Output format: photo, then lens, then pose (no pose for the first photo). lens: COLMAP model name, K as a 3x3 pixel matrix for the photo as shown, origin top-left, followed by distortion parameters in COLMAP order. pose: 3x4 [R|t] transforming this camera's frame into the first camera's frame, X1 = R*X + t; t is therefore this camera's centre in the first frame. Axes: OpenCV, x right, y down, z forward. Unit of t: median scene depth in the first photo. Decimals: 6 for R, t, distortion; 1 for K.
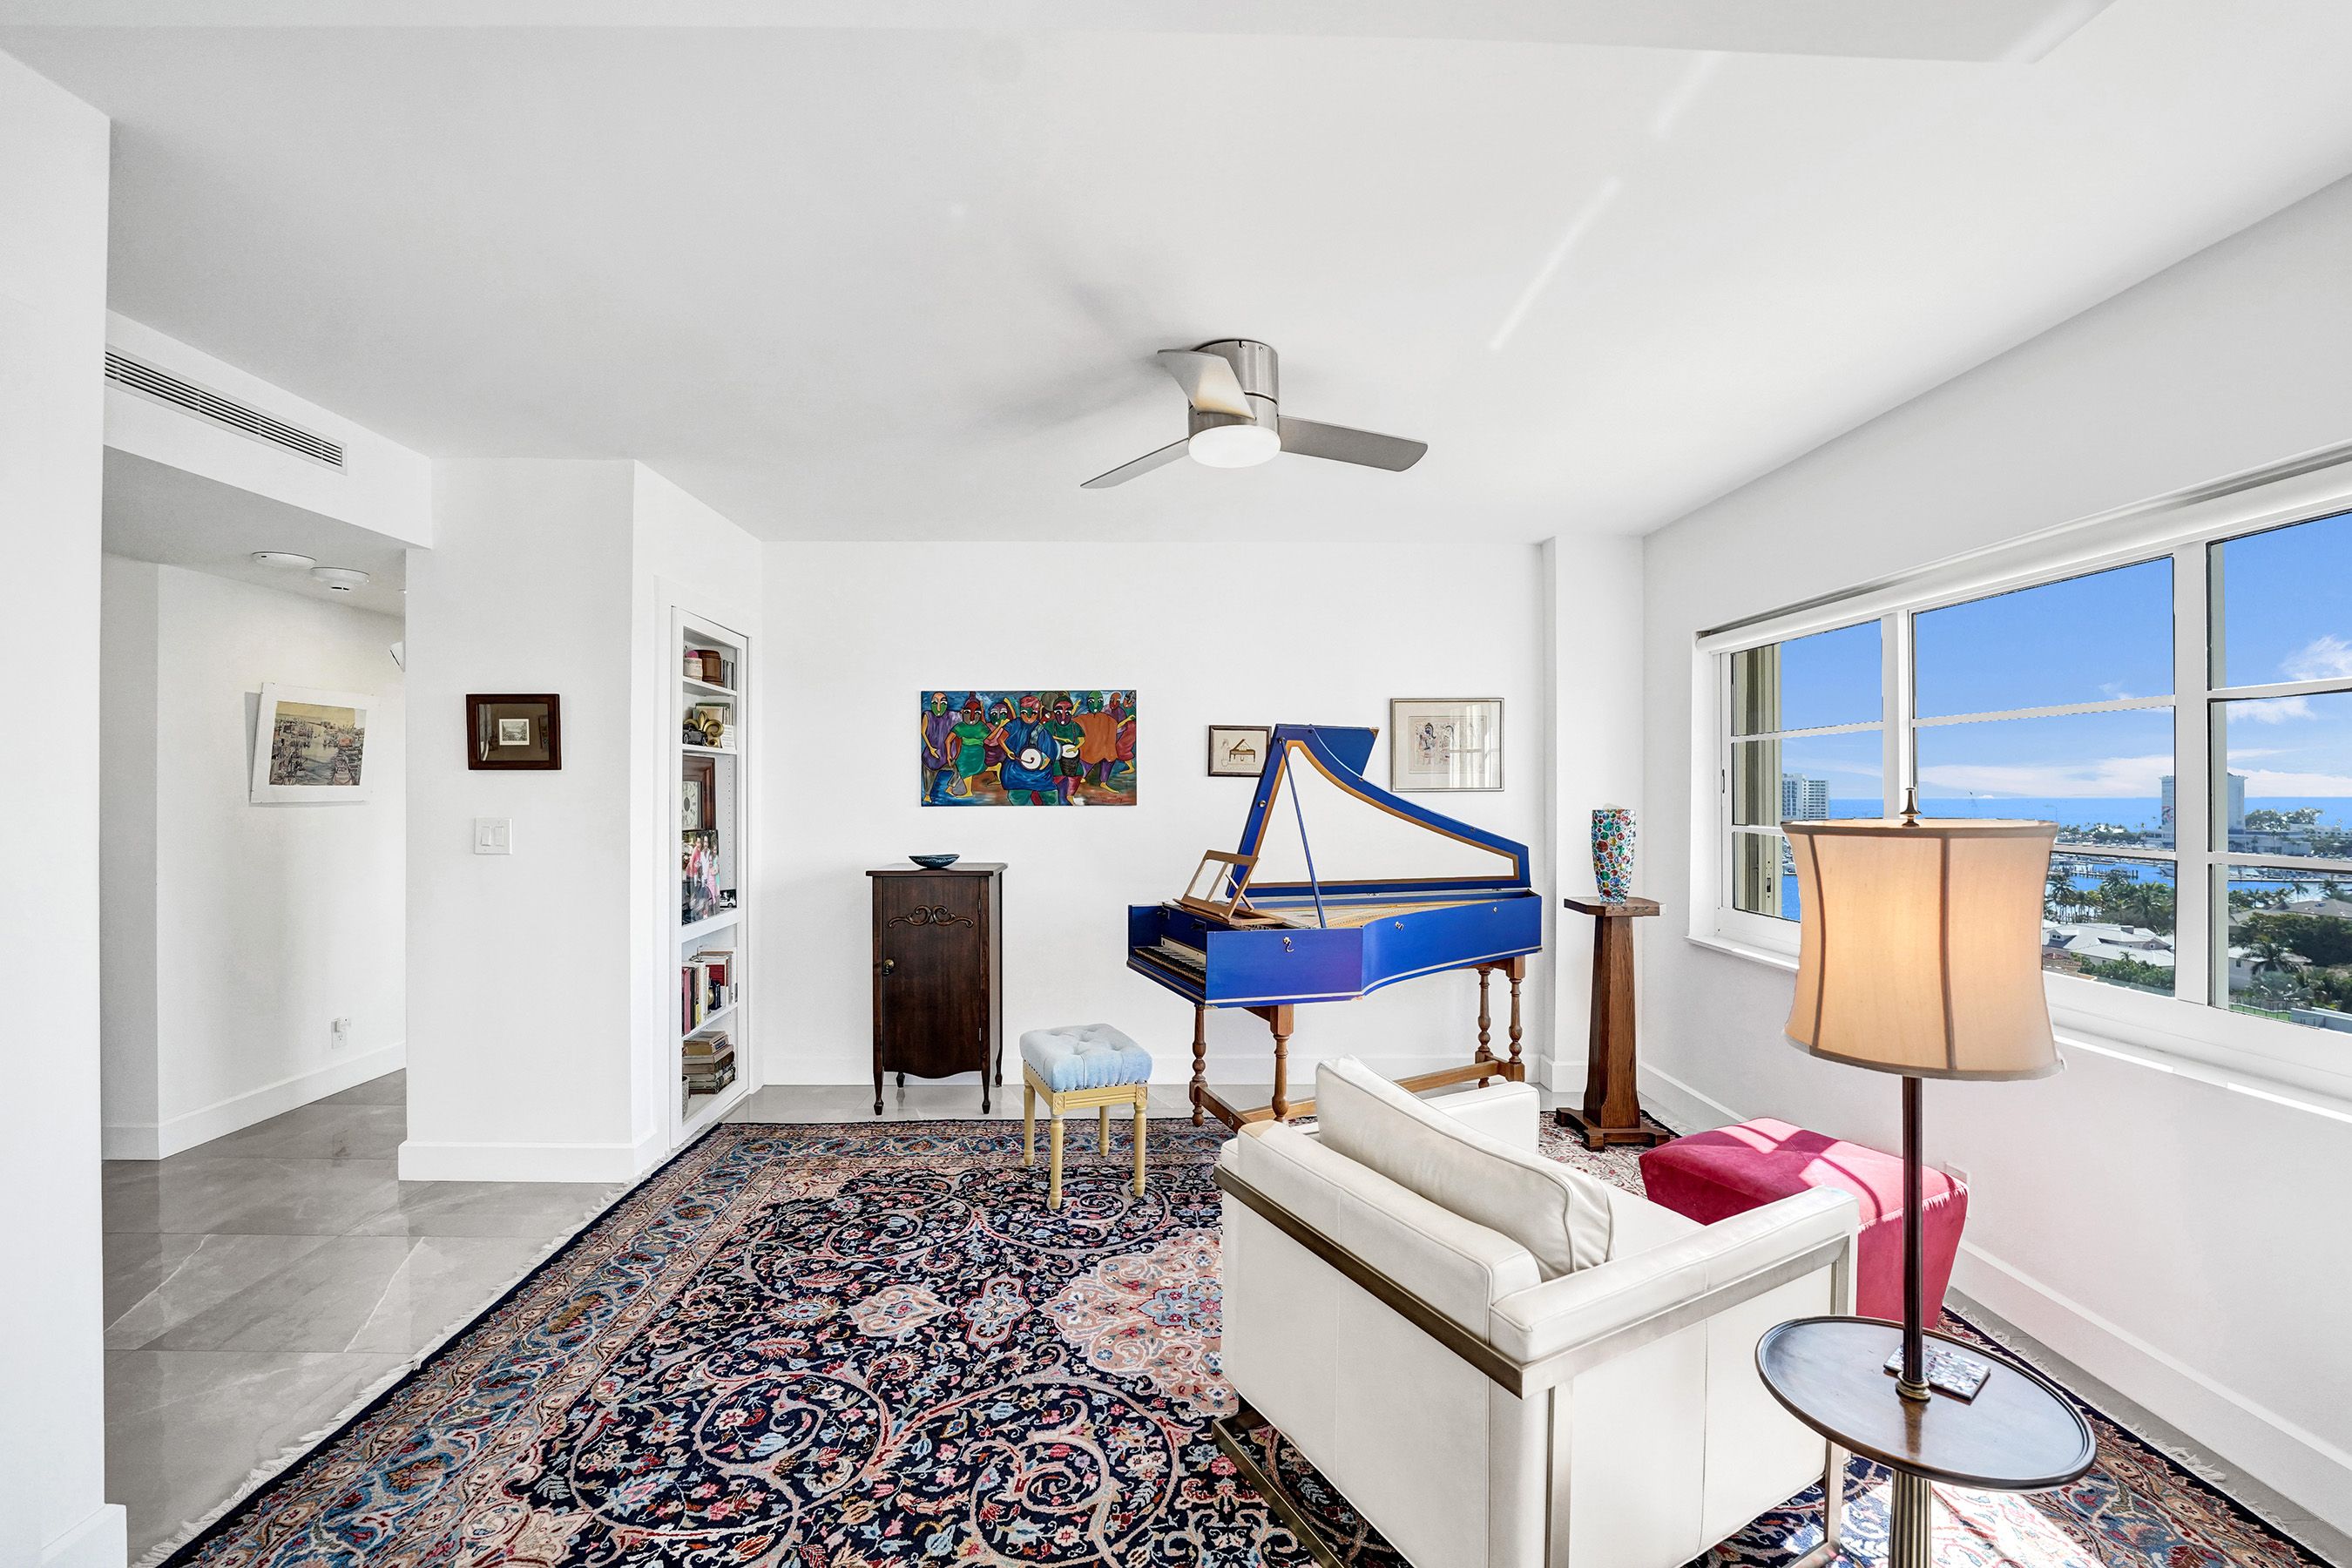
lens RADIAL K [[963.1, 0, 1176.0], [0, 963.1, 784.0], [0, 0, 1]] dist [-0.031838, 0.004107]
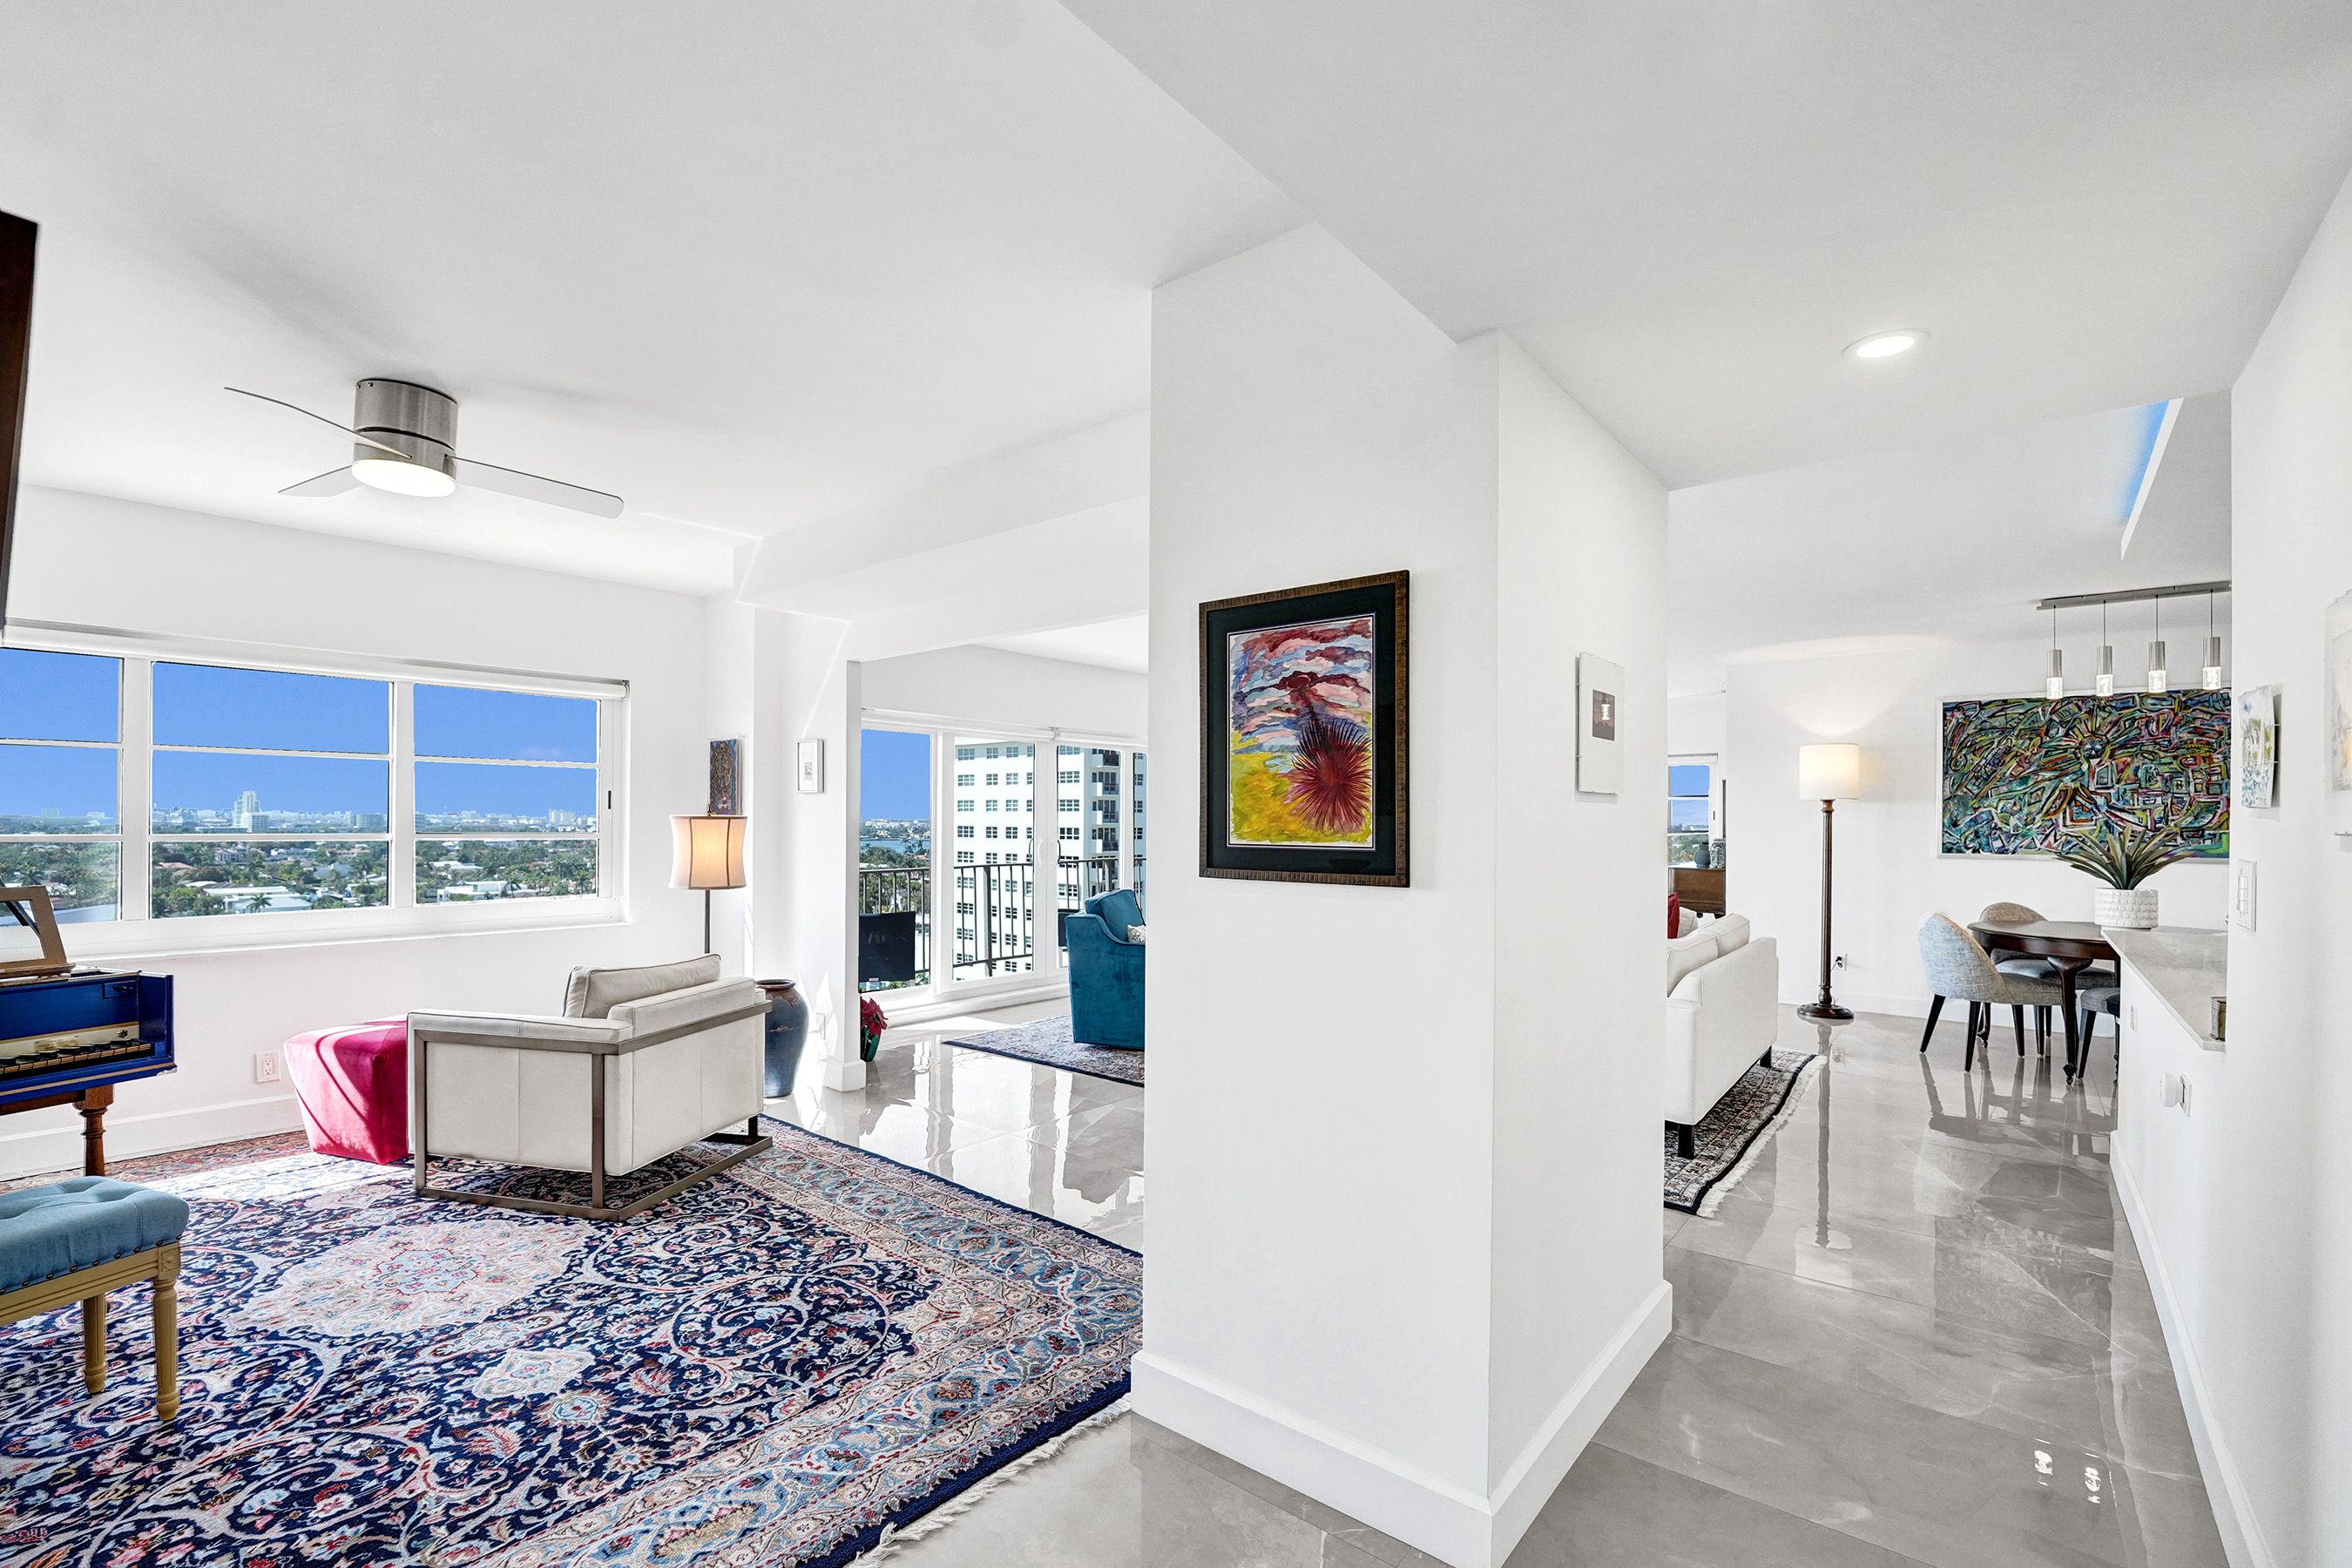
lens RADIAL K [[1026.9, 0, 1175.1], [0, 1026.9, 812.9], [0, 0, 1]] dist [-0.035062, 0.005921]
pose [[-0.750841, -0.005305, 0.660462, -1.656083], [-0.012221, 0.999908, -0.005861, 0.027554], [-0.660370, -0.012472, -0.750837, 1.591438]]
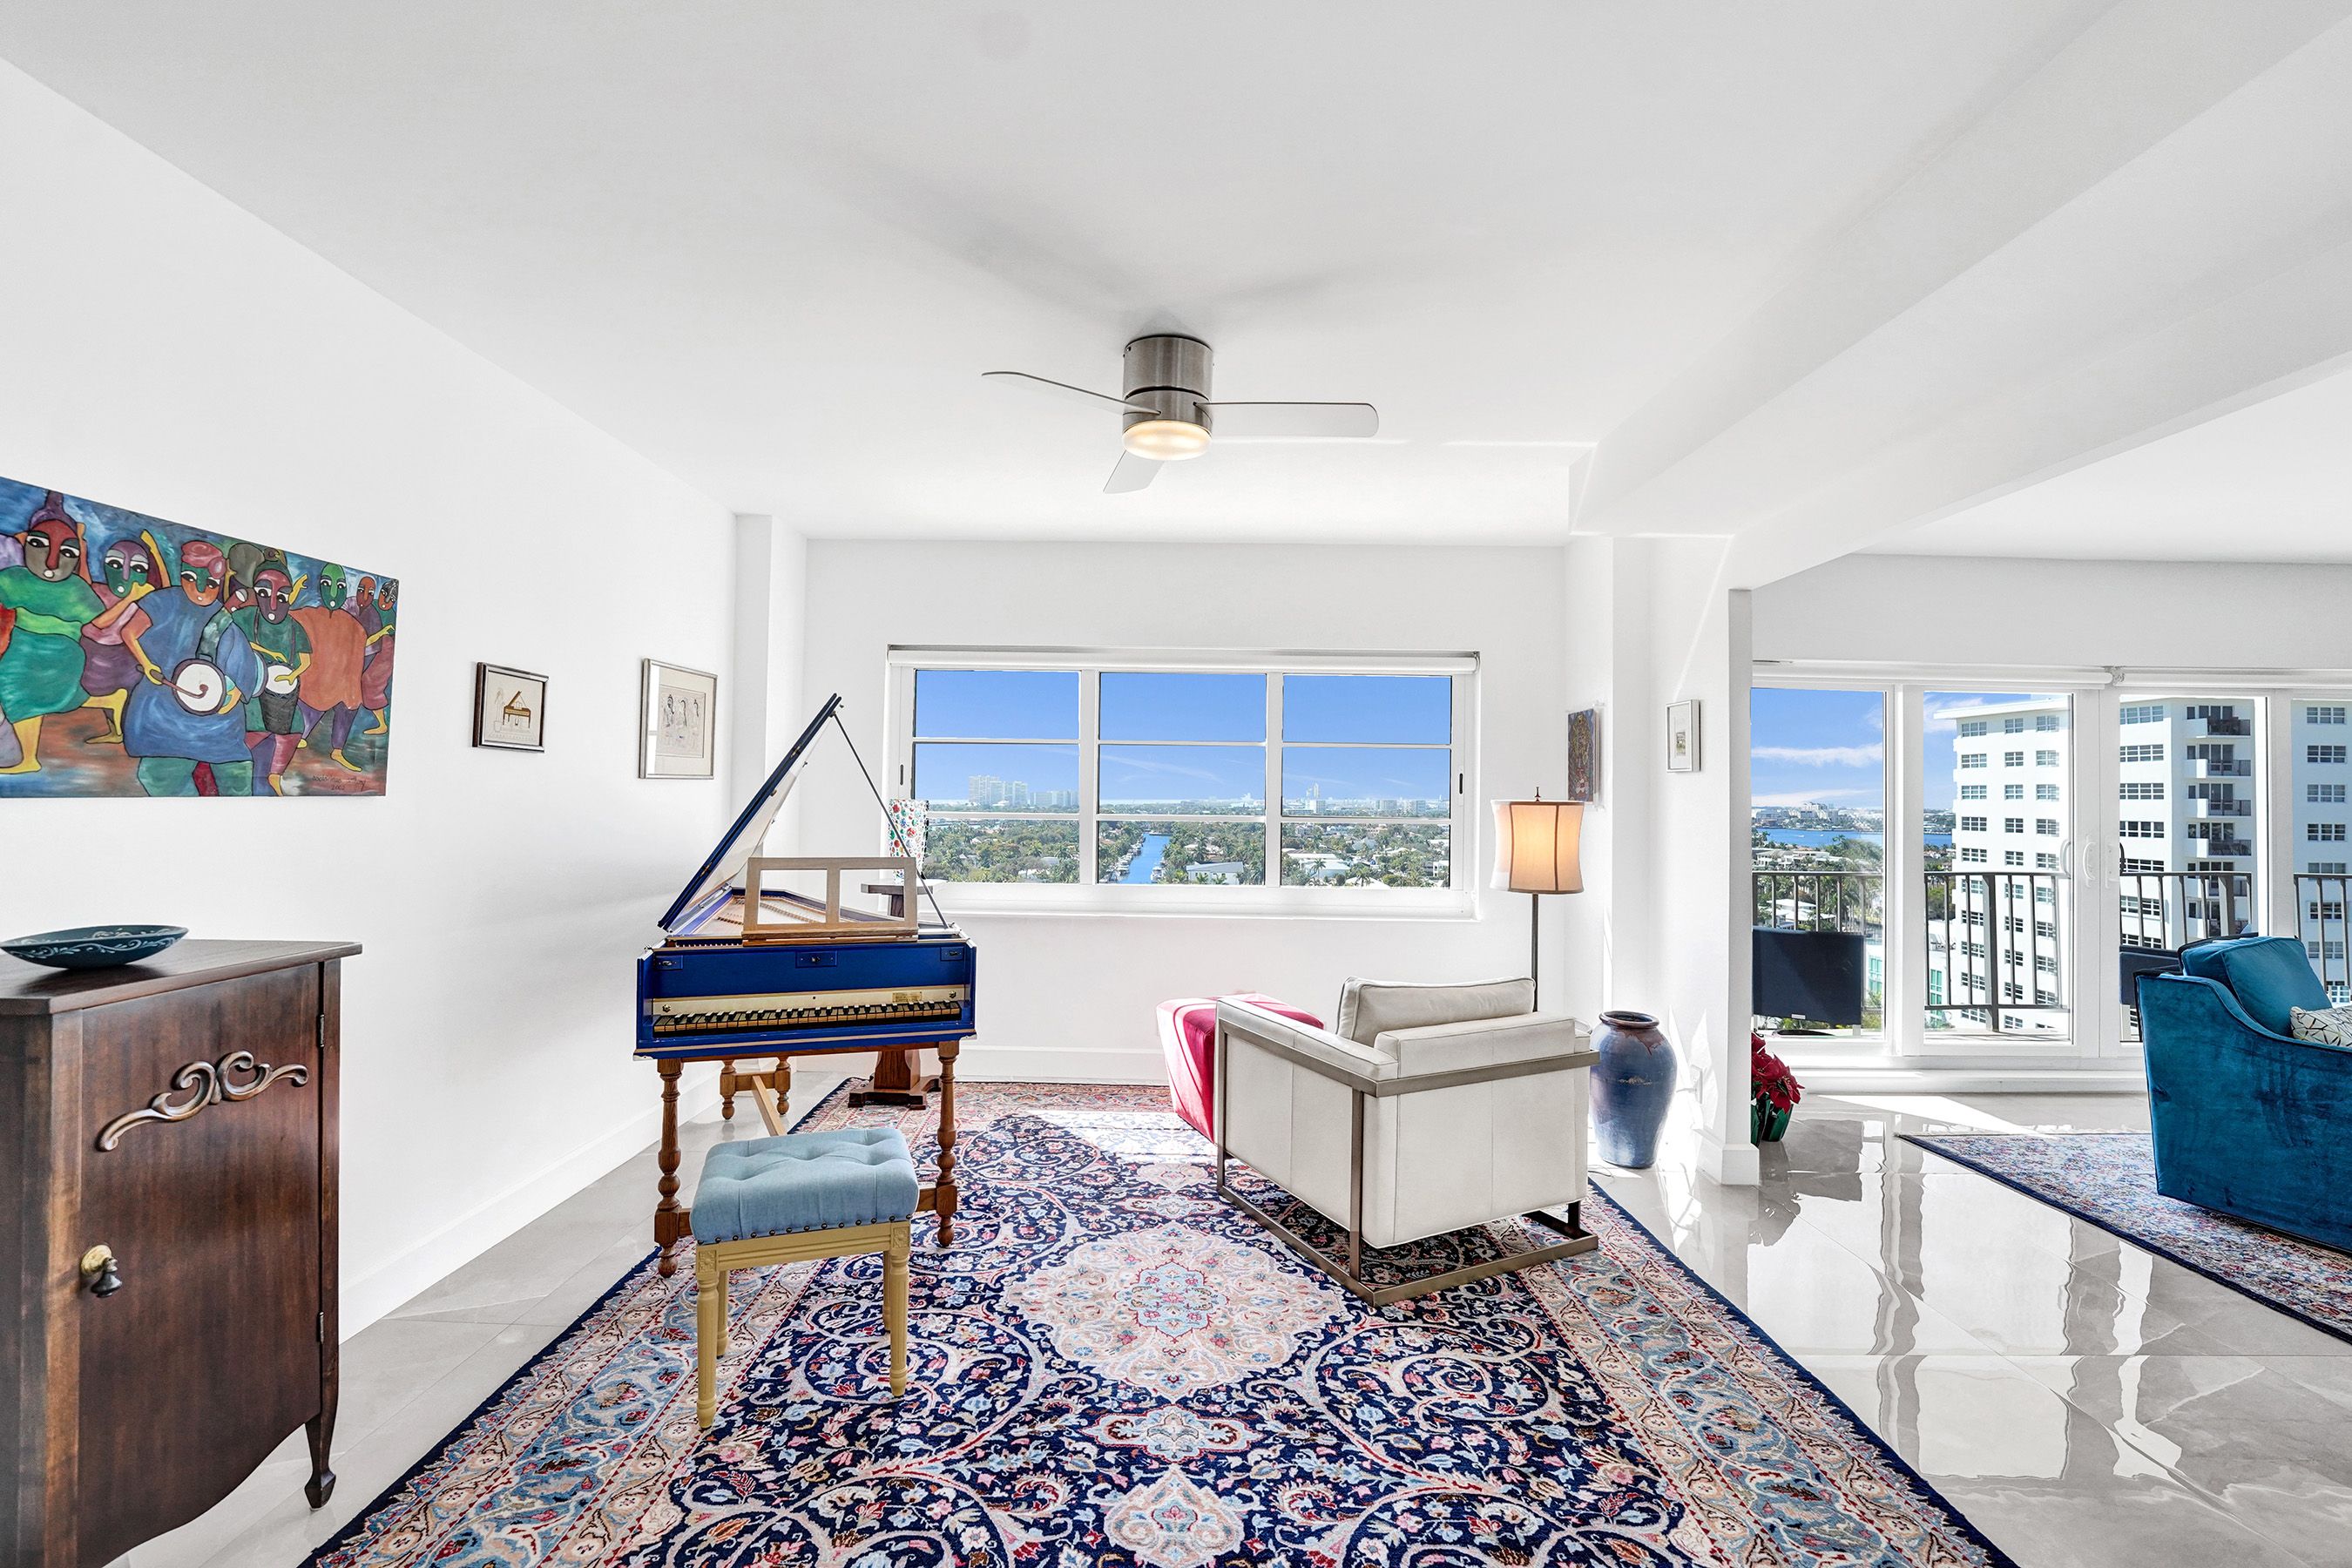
lens RADIAL K [[1004.5, 0, 1164.4], [0, 1004.5, 773.6], [0, 0, 1]] dist [-0.034361, 0.005911]
pose [[0.043695, 0.018611, 0.998872, -1.229867], [-0.017467, 0.999688, -0.017862, 0.027351], [-0.998892, -0.016667, 0.044006, 1.188536]]
